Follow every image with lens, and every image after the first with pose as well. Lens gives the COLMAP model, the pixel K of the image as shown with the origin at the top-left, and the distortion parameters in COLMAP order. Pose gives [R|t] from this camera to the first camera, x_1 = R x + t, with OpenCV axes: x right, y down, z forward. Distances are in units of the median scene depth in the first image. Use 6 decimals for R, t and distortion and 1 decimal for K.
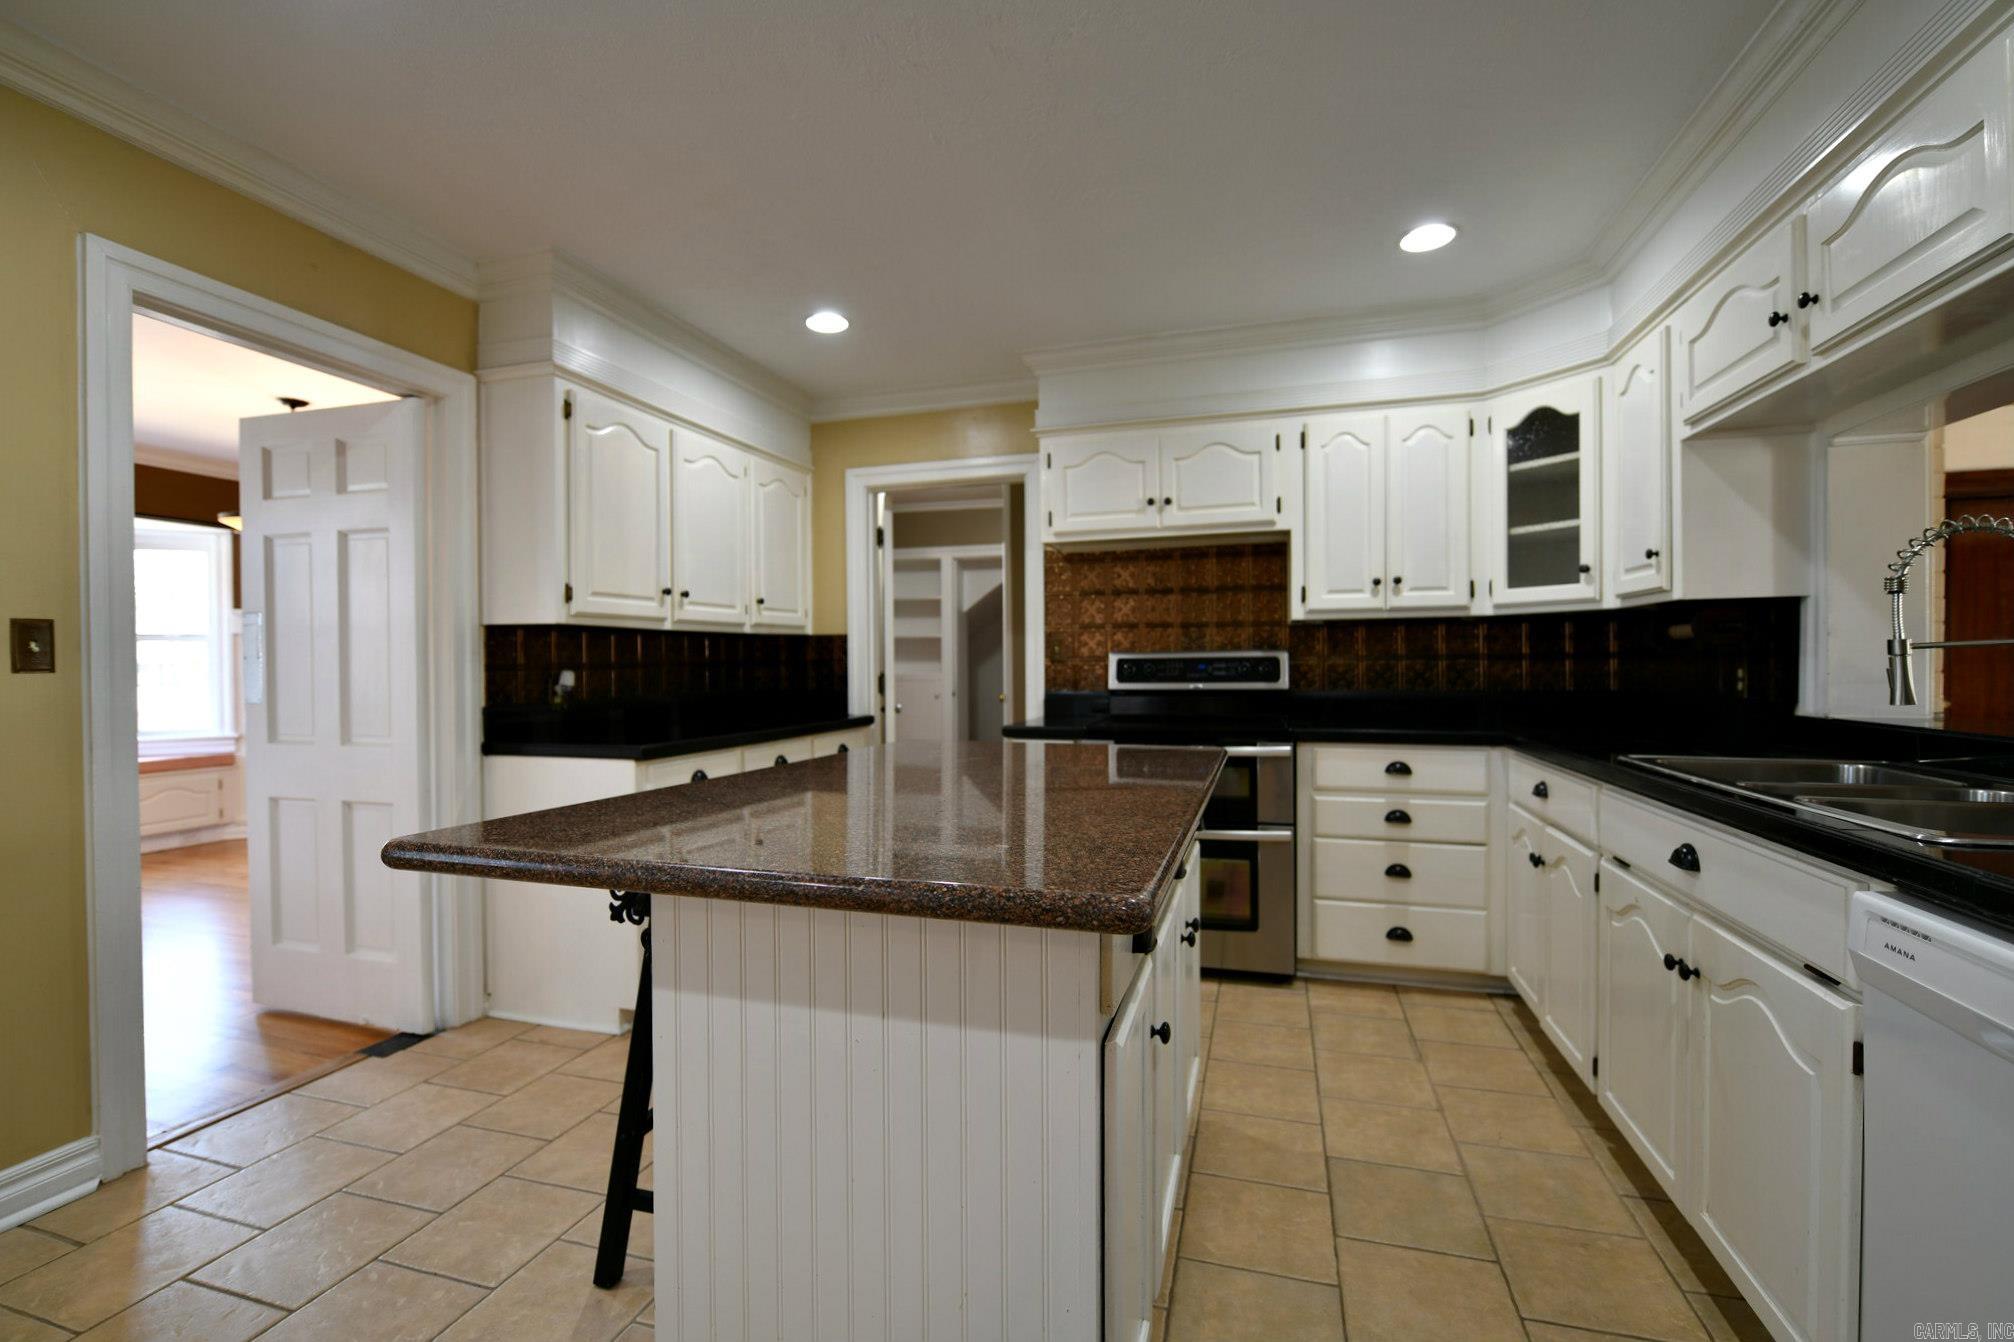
lens RADIAL K [[871.7, 0, 1002.9], [0, 871.7, 670.2], [0, 0, 1]] dist [-0.009535, -0.000964]
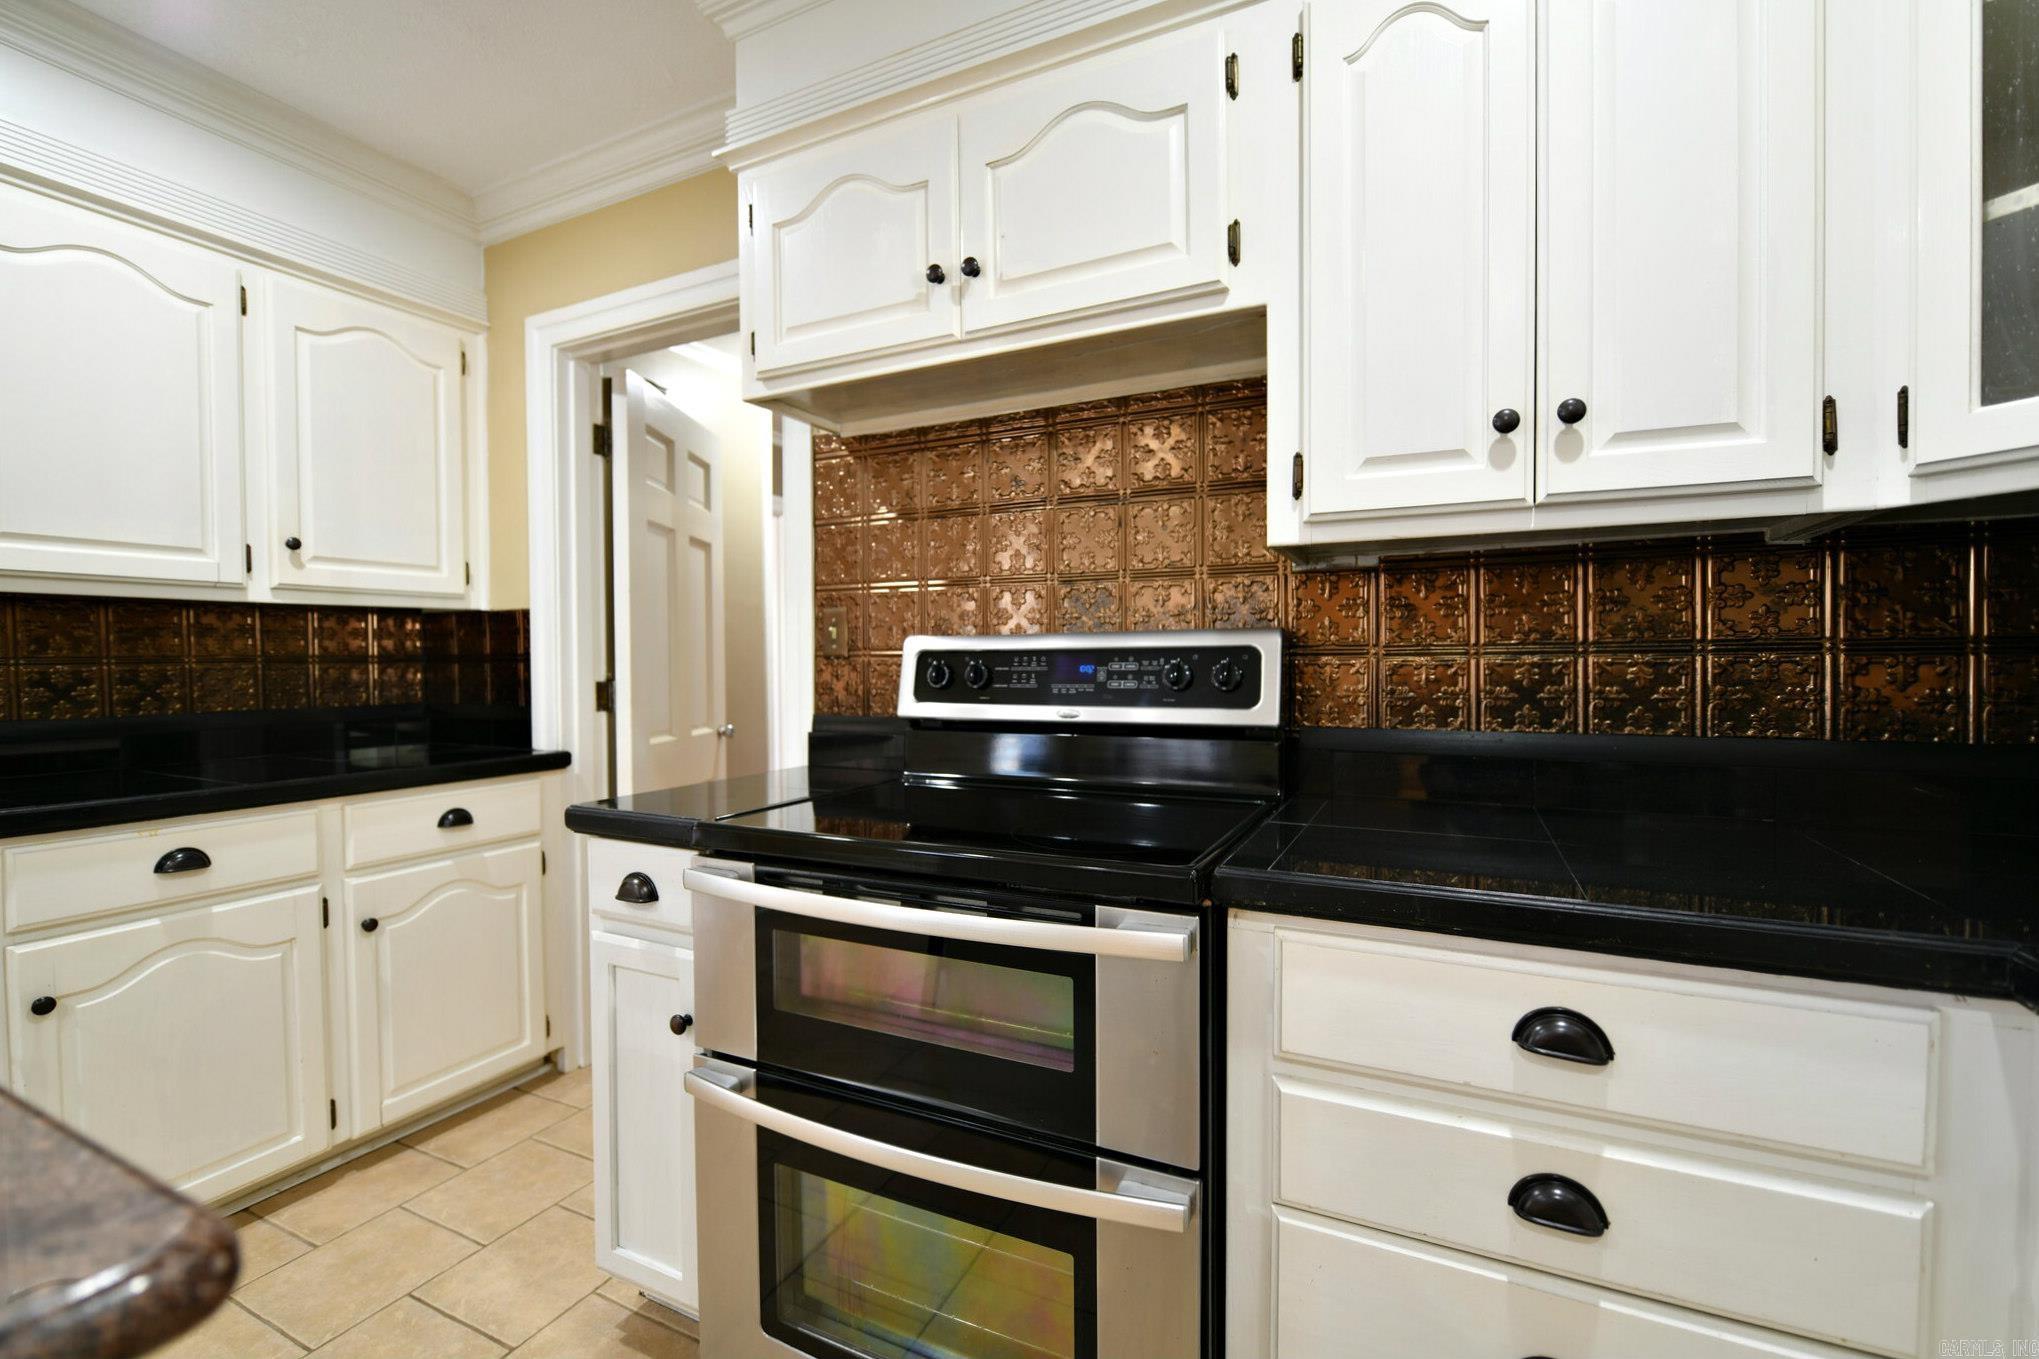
lens RADIAL K [[882.6, 0, 1009.8], [0, 882.6, 677.0], [0, 0, 1]] dist [-0.009535, -0.000964]
pose [[0.987056, 0.005567, -0.160282, 0.291250], [-0.003702, 0.999922, 0.011930, -0.005766], [0.160336, -0.011183, 0.986999, 0.623732]]
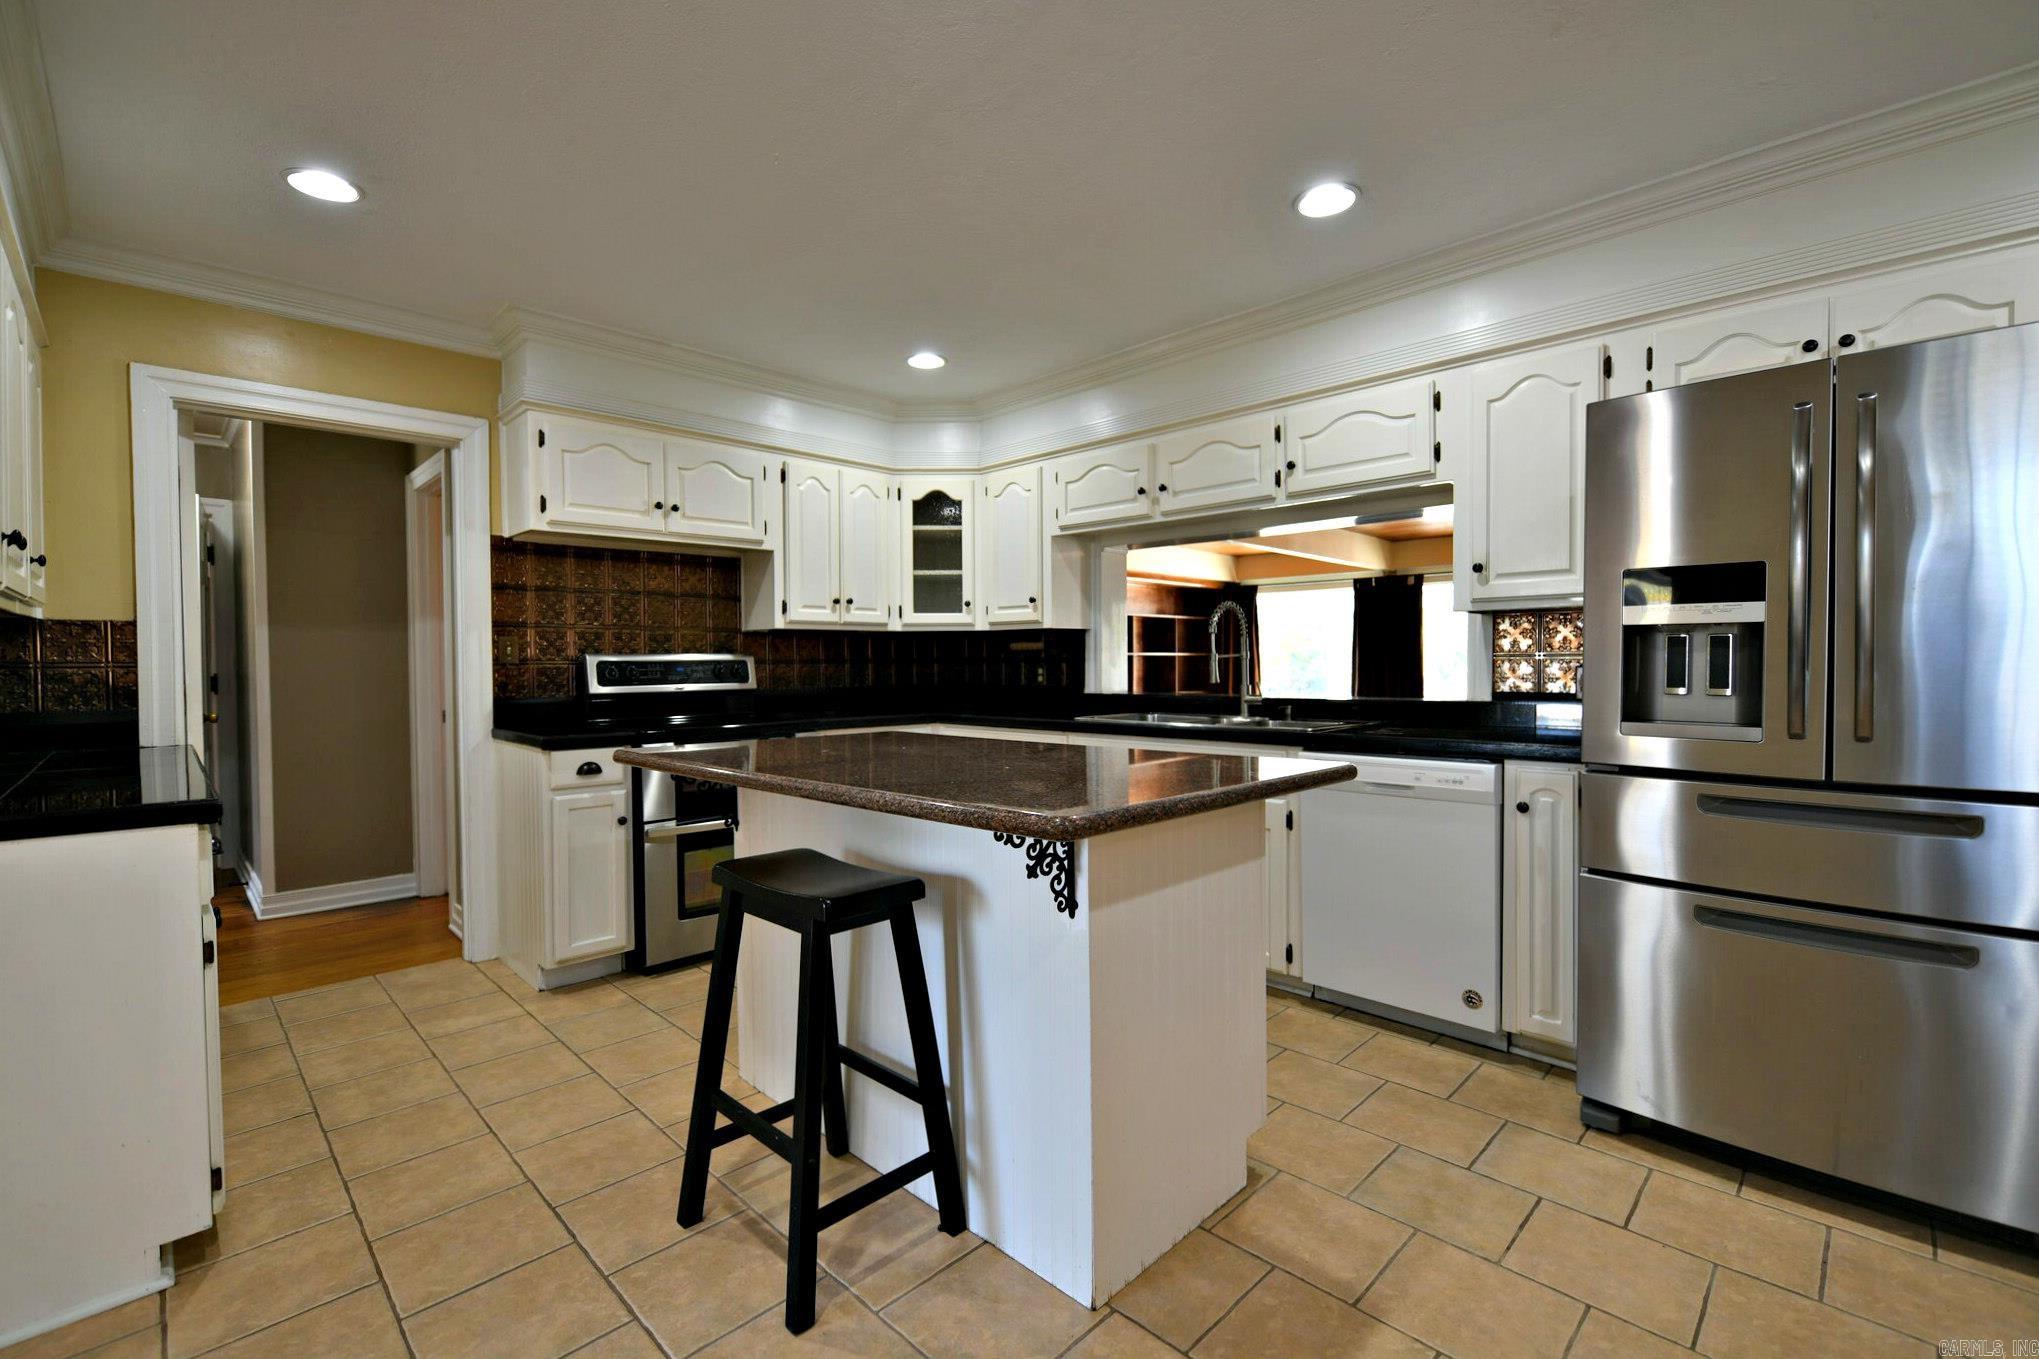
lens RADIAL K [[882.6, 0, 1023.9], [0, 882.6, 671.7], [0, 0, 1]] dist [-0.009535, -0.000964]
pose [[0.462837, -0.005512, 0.886426, -0.571872], [0.009610, 0.999953, 0.001201, 0.001490], [-0.886391, 0.007963, 0.462868, 0.167699]]
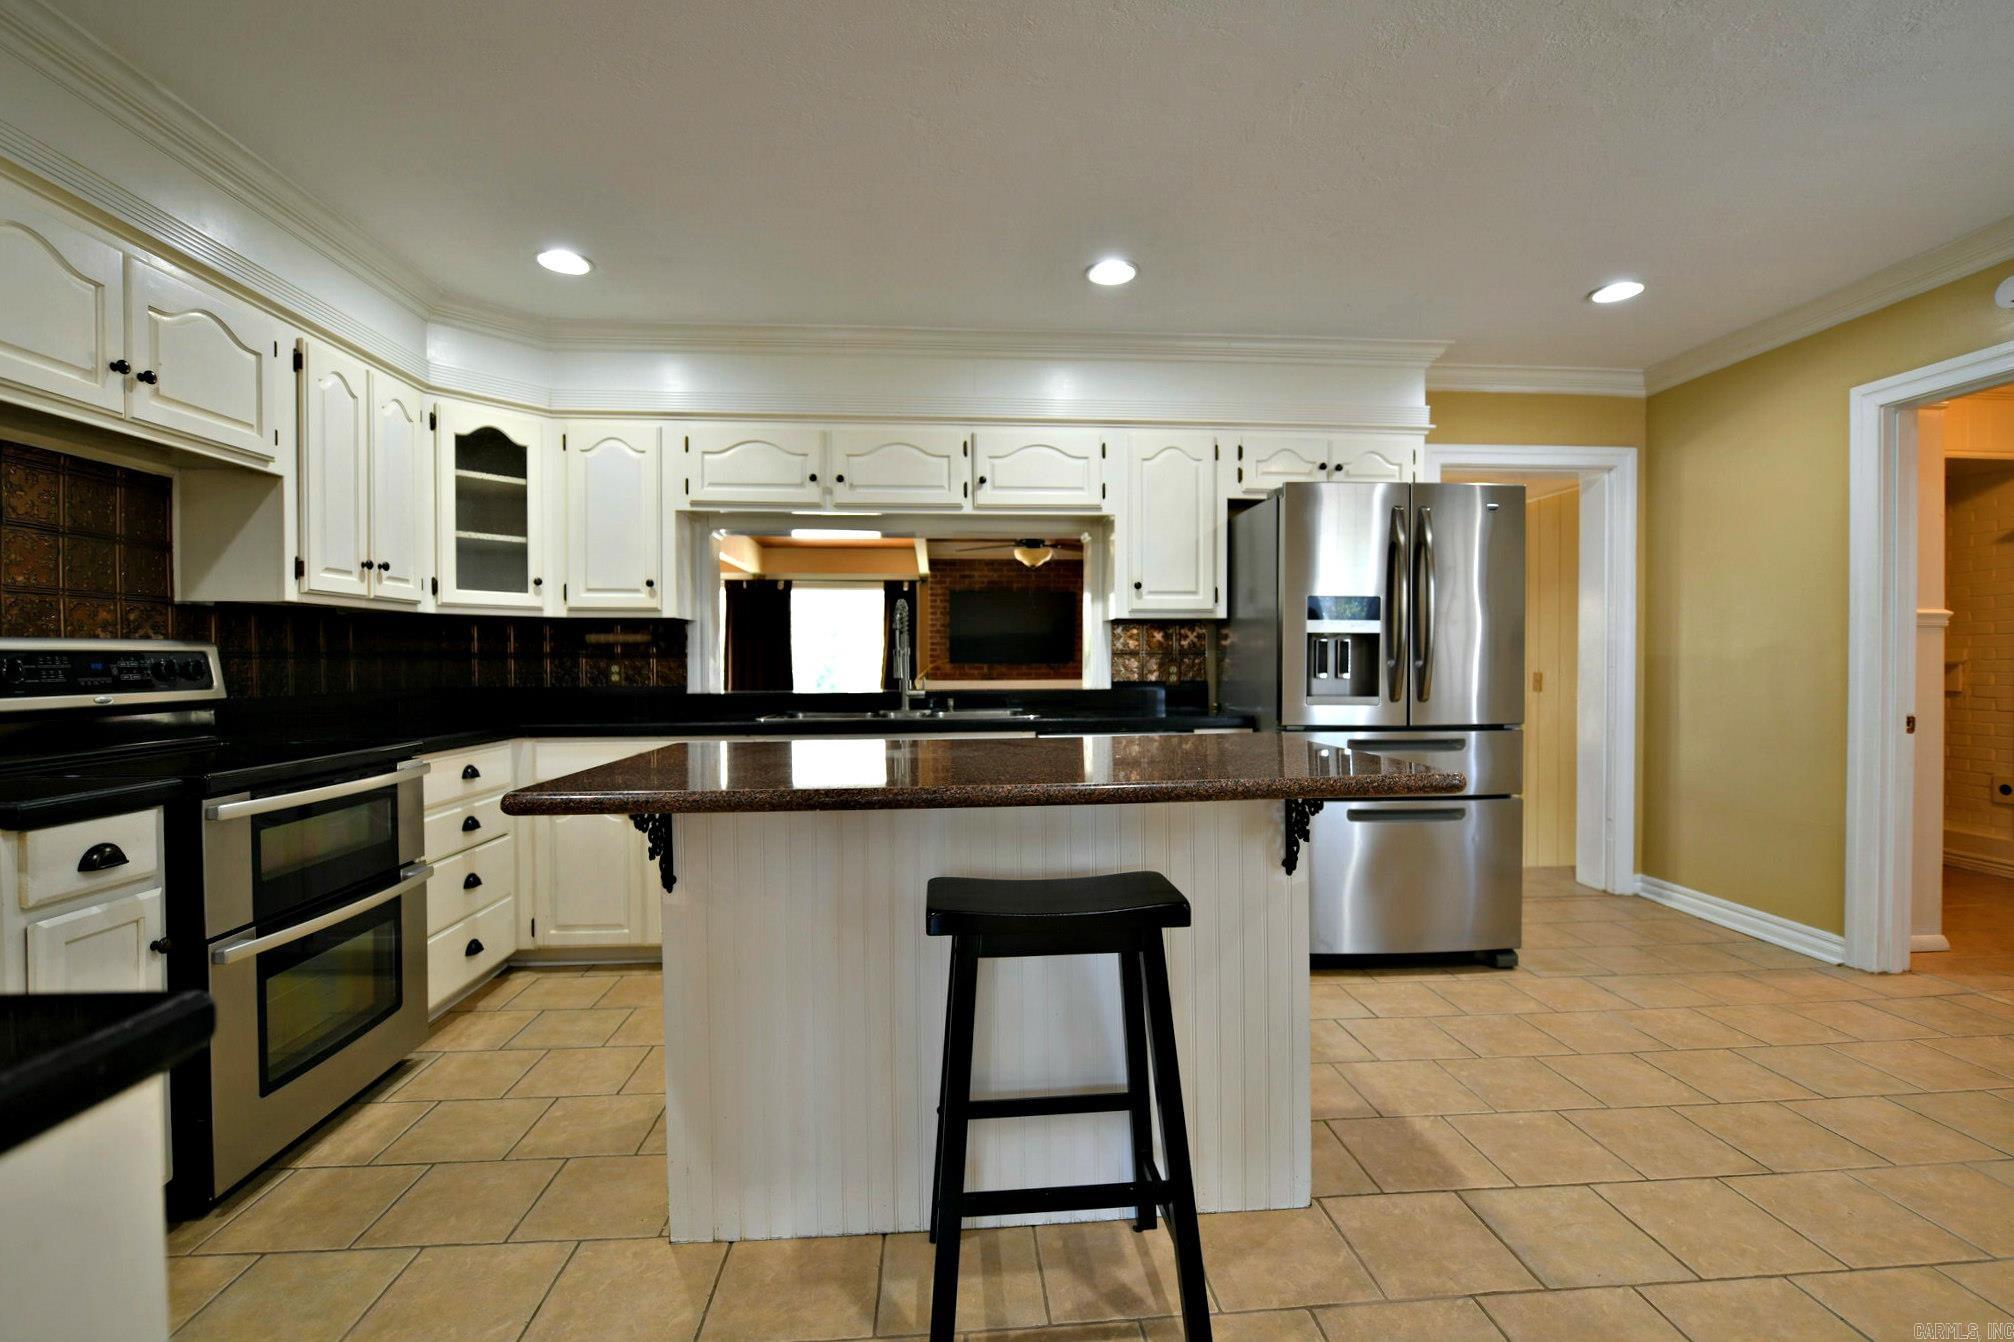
lens RADIAL K [[871.7, 0, 1012.3], [0, 871.7, 667.2], [0, 0, 1]] dist [-0.009535, -0.000964]
pose [[-0.364932, -0.000086, 0.931034, -0.577296], [0.012860, 0.999904, 0.005133, 0.001448], [-0.930945, 0.013846, -0.364896, 0.719582]]
